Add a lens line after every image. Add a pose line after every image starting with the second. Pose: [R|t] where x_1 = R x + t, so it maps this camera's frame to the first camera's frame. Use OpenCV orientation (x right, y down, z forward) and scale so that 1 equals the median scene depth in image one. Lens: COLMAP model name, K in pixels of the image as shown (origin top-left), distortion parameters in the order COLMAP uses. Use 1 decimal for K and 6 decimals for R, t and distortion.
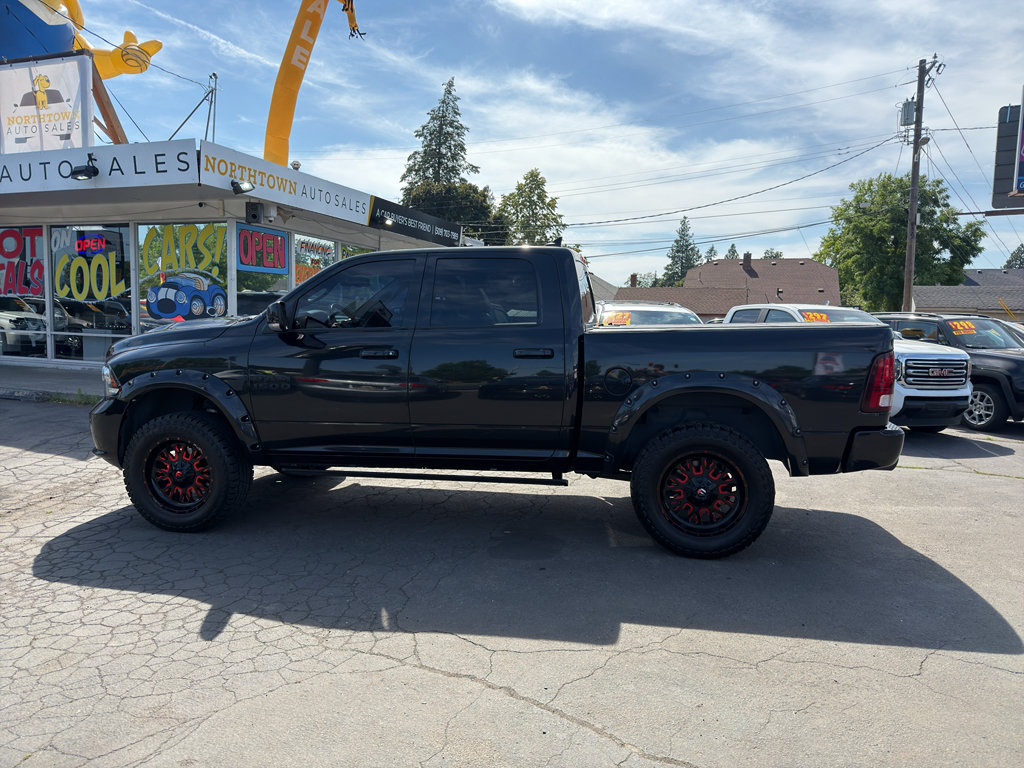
lens RADIAL K [[724.2, 0, 510.0], [0, 724.2, 385.5], [0, 0, 1]] dist [0.021302, -0.030215]
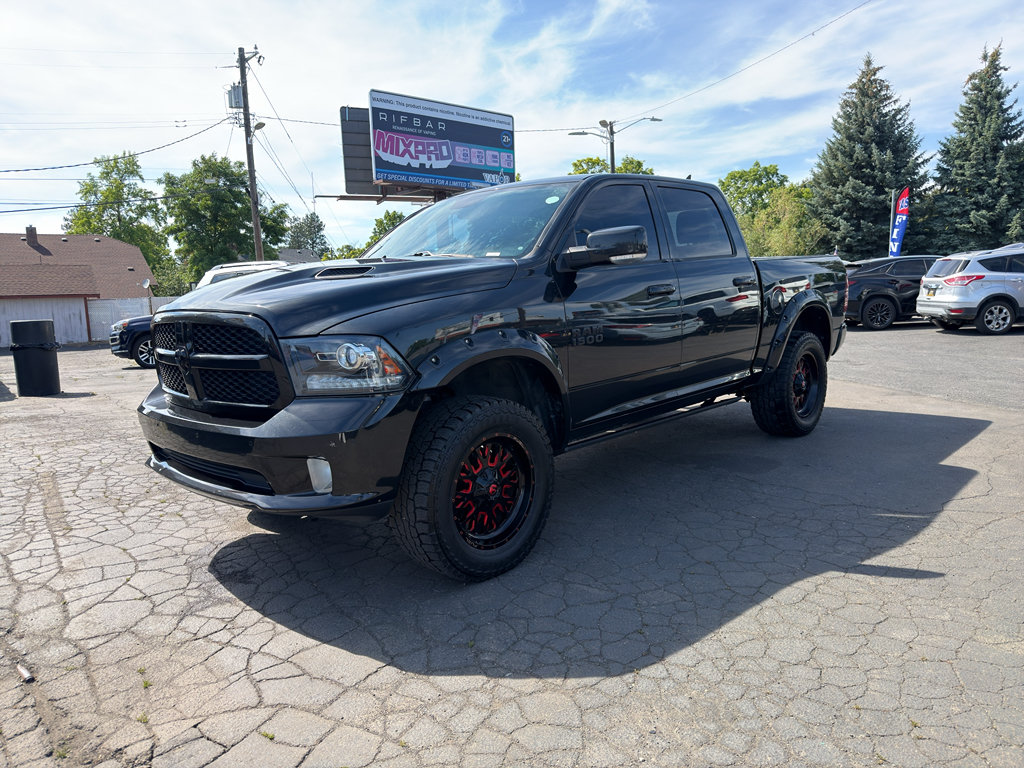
lens RADIAL K [[724.2, 0, 506.6], [0, 724.2, 386.7], [0, 0, 1]] dist [0.021302, -0.030215]
pose [[0.555913, -0.143300, 0.818796, -0.347073], [0.123173, 0.988355, 0.089347, -0.009724], [-0.822064, 0.051184, 0.567090, 0.219517]]
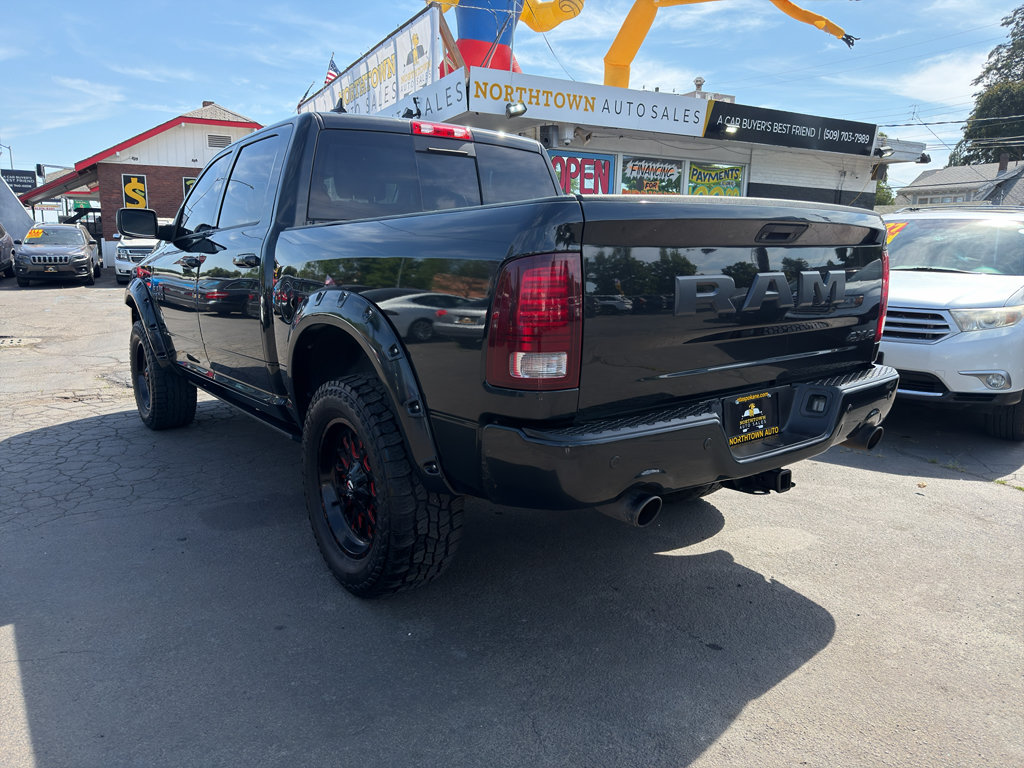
lens RADIAL K [[724.2, 0, 512.8], [0, 724.2, 370.7], [0, 0, 1]] dist [0.021302, -0.030215]
pose [[0.737132, 0.102104, -0.667991, 0.244540], [-0.059865, 0.994499, 0.085951, -0.004520], [0.673092, -0.023367, 0.739189, 0.200412]]
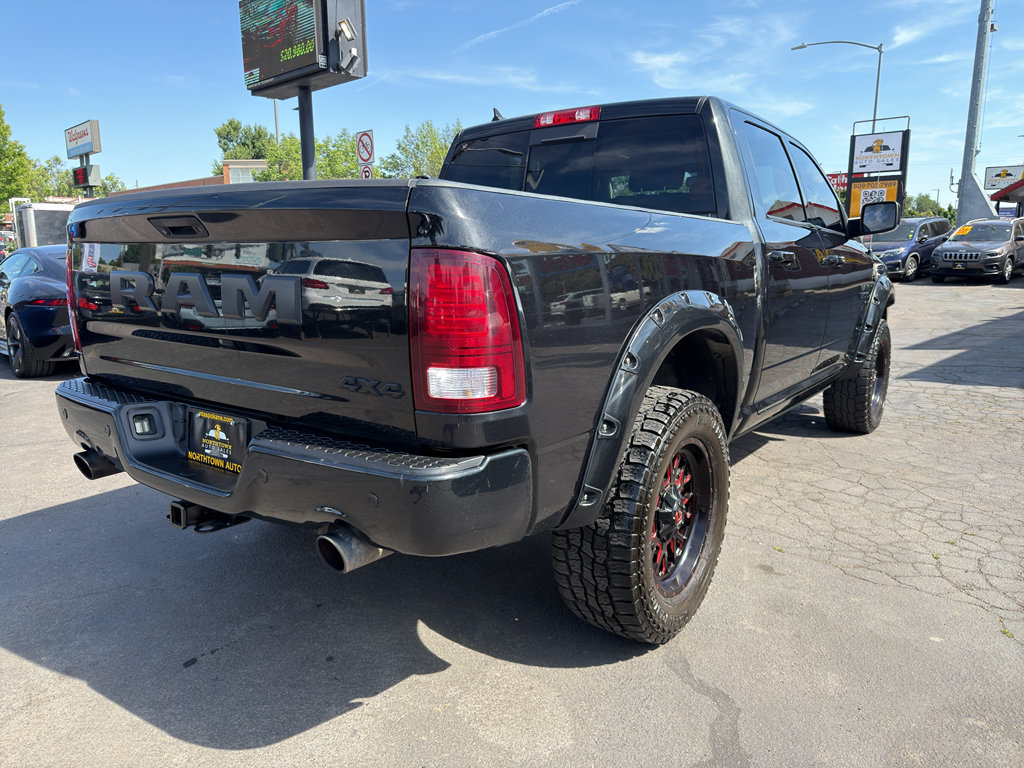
lens RADIAL K [[724.2, 0, 505.5], [0, 724.2, 365.8], [0, 0, 1]] dist [0.021302, -0.030215]
pose [[-0.445376, 0.135330, -0.885057, 0.276475], [-0.088545, 0.977008, 0.193947, -0.031599], [0.890954, 0.164747, -0.423153, 0.482139]]
